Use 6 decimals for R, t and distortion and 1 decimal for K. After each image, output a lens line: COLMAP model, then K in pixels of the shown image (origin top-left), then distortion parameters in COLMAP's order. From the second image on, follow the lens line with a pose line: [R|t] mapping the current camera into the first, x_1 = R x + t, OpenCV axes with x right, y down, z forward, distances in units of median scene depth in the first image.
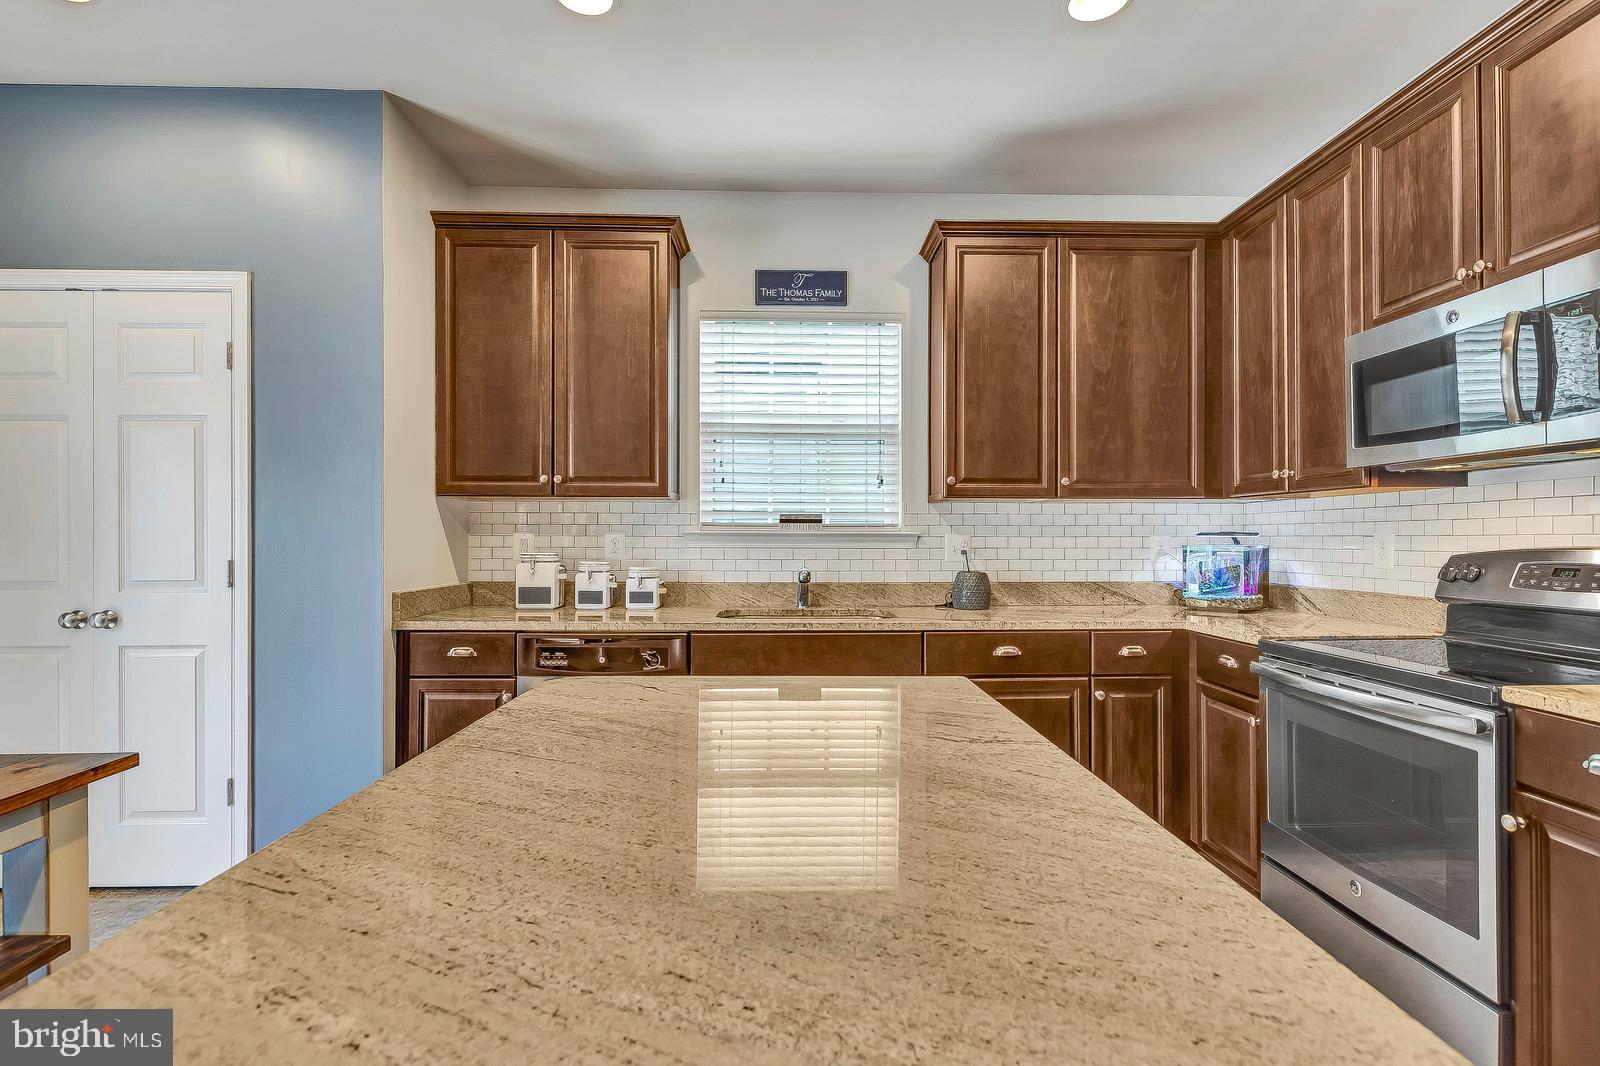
lens RADIAL K [[728.0, 0, 800.6], [0, 728.0, 539.2], [0, 0, 1]] dist [0.009575, -0.007146]
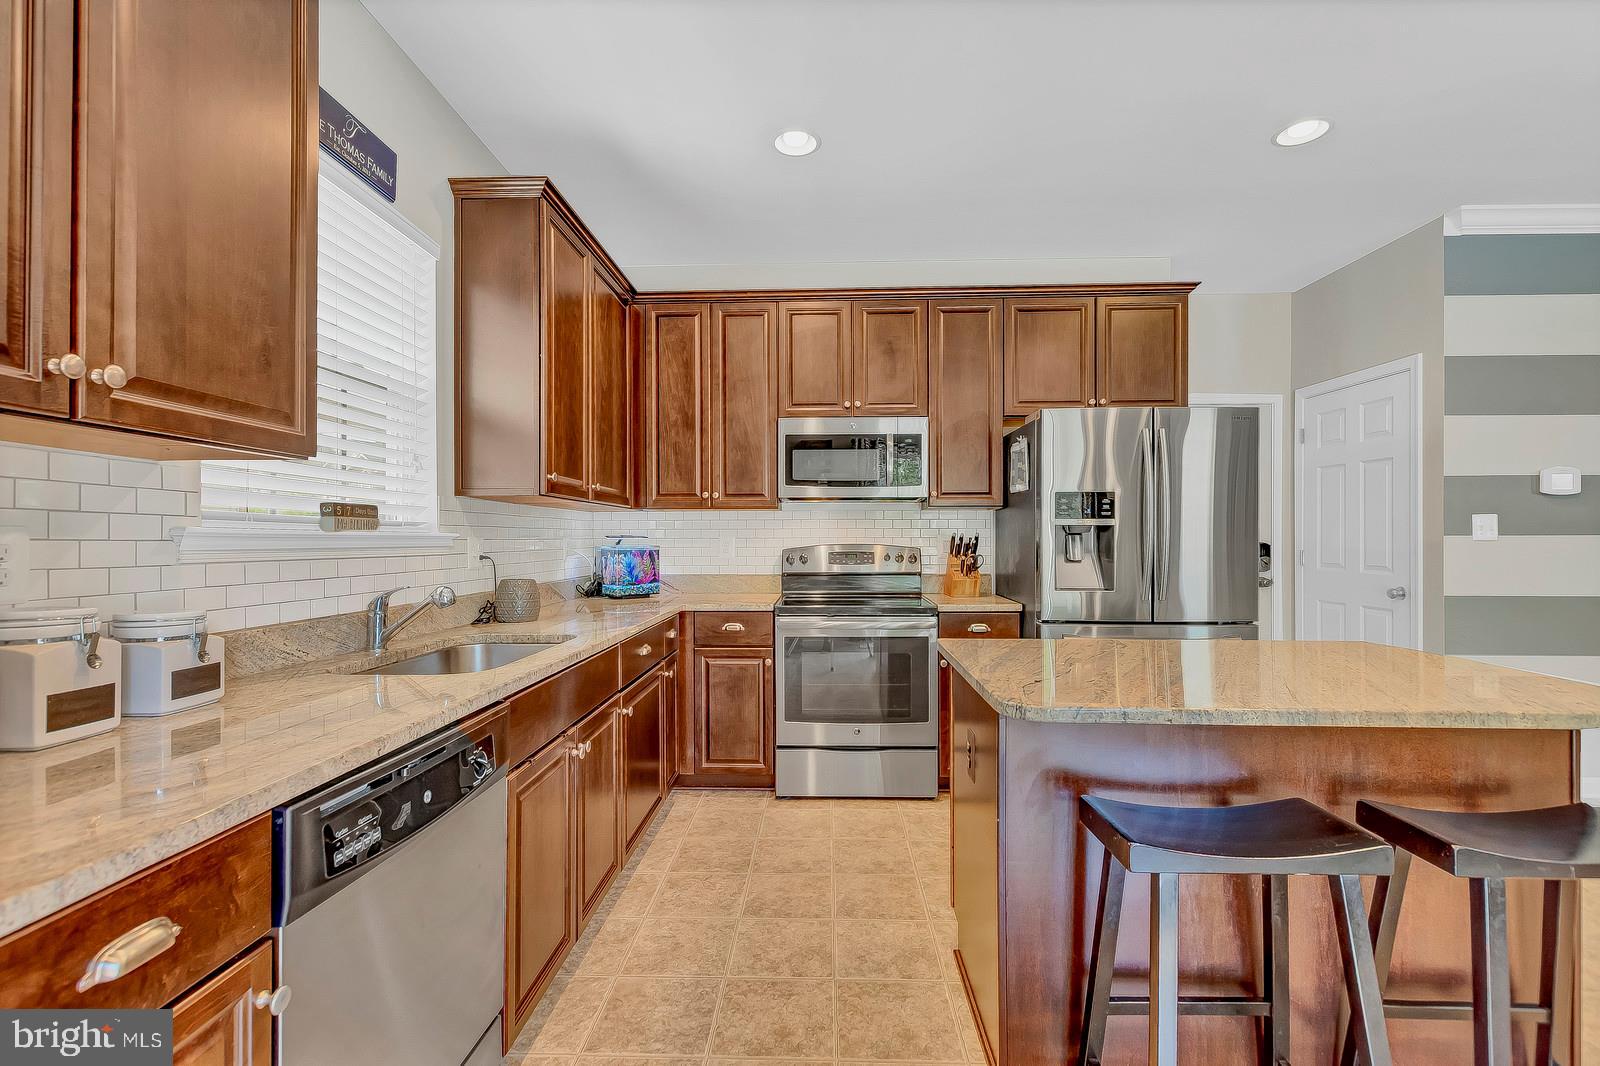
lens RADIAL K [[728.0, 0, 796.9], [0, 728.0, 533.3], [0, 0, 1]] dist [0.009575, -0.007146]
pose [[0.059788, 0.006170, 0.998192, -0.660767], [0.004458, 0.999969, -0.006448, -0.004218], [-0.998201, 0.004835, 0.059759, 0.643136]]
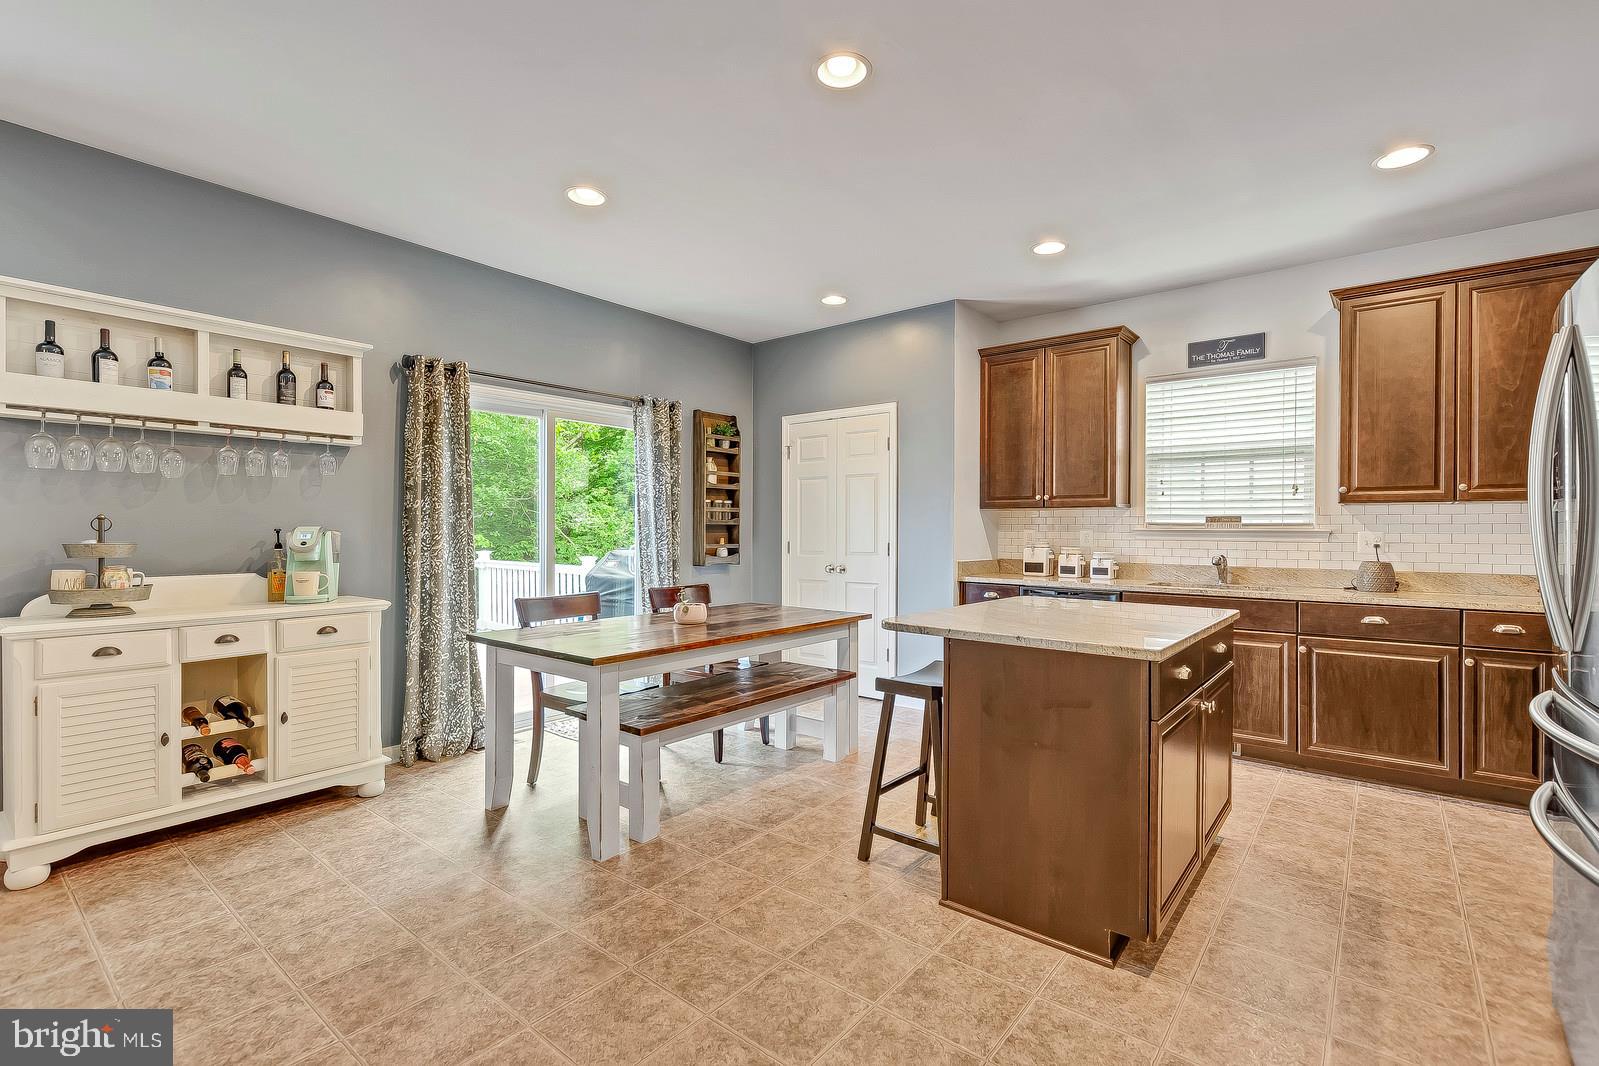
lens RADIAL K [[727.5, 0, 812.1], [0, 727.5, 527.6], [0, 0, 1]] dist [0.009575, -0.007146]
pose [[0.760866, -0.000129, -0.648909, 0.328819], [-0.006860, 0.999943, -0.008241, 0.003817], [0.648873, 0.010722, 0.760822, -0.594653]]
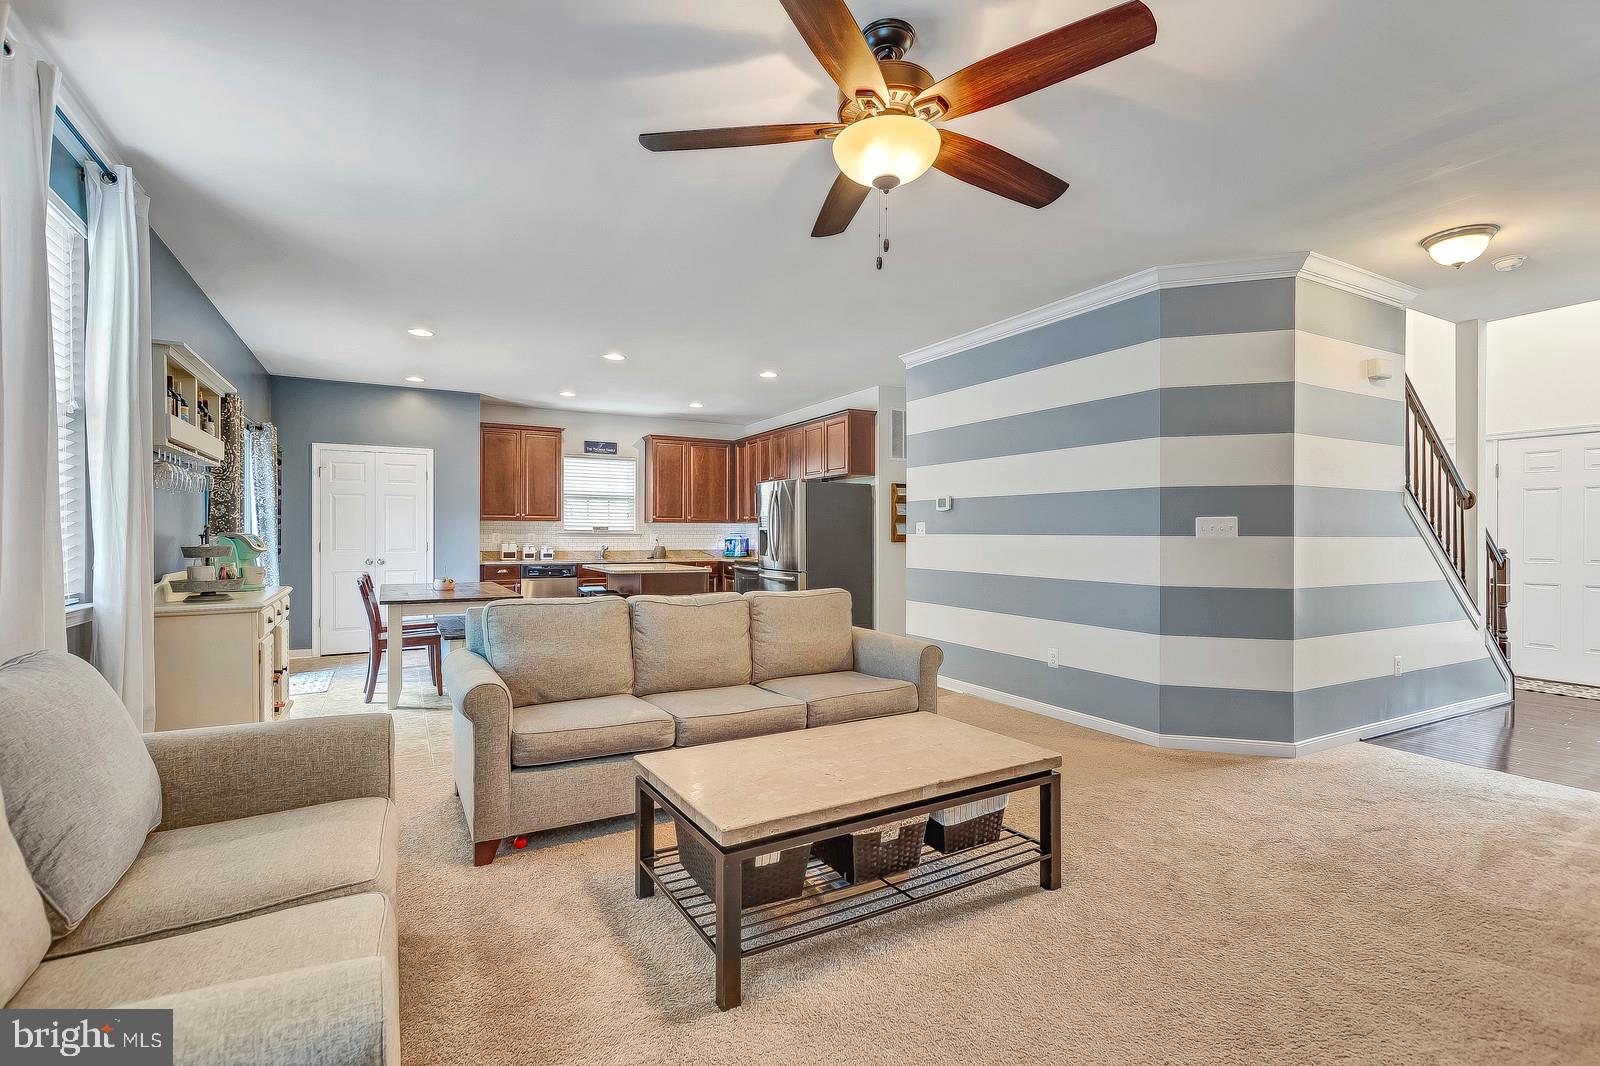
lens RADIAL K [[728.0, 0, 808.4], [0, 728.0, 529.5], [0, 0, 1]] dist [0.009575, -0.007146]
pose [[0.882938, 0.004635, 0.469467, -0.680427], [-0.000814, 0.999965, -0.008342, -0.000886], [-0.469489, 0.006983, 0.882911, -2.082390]]
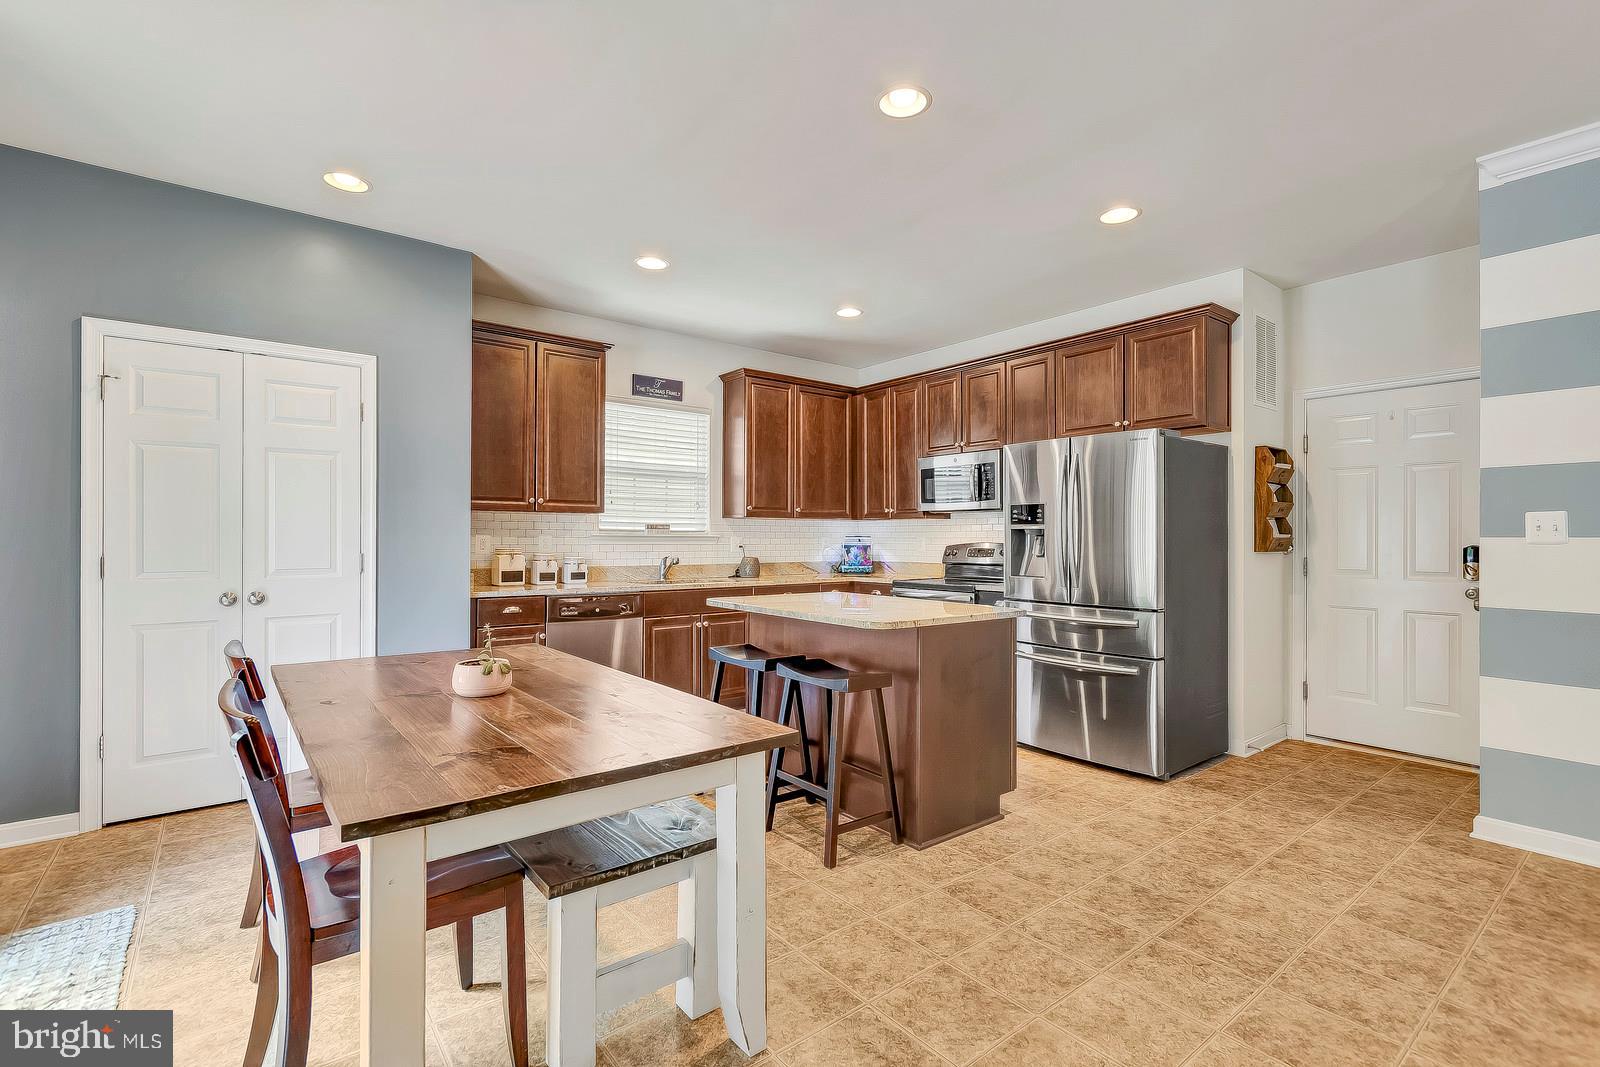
lens RADIAL K [[728.0, 0, 795.7], [0, 728.0, 531.0], [0, 0, 1]] dist [0.009575, -0.007146]
pose [[0.805837, 0.007198, 0.592094, -0.798077], [-0.000278, 0.999931, -0.011777, 0.000515], [-0.592138, 0.009325, 0.805783, -0.569531]]
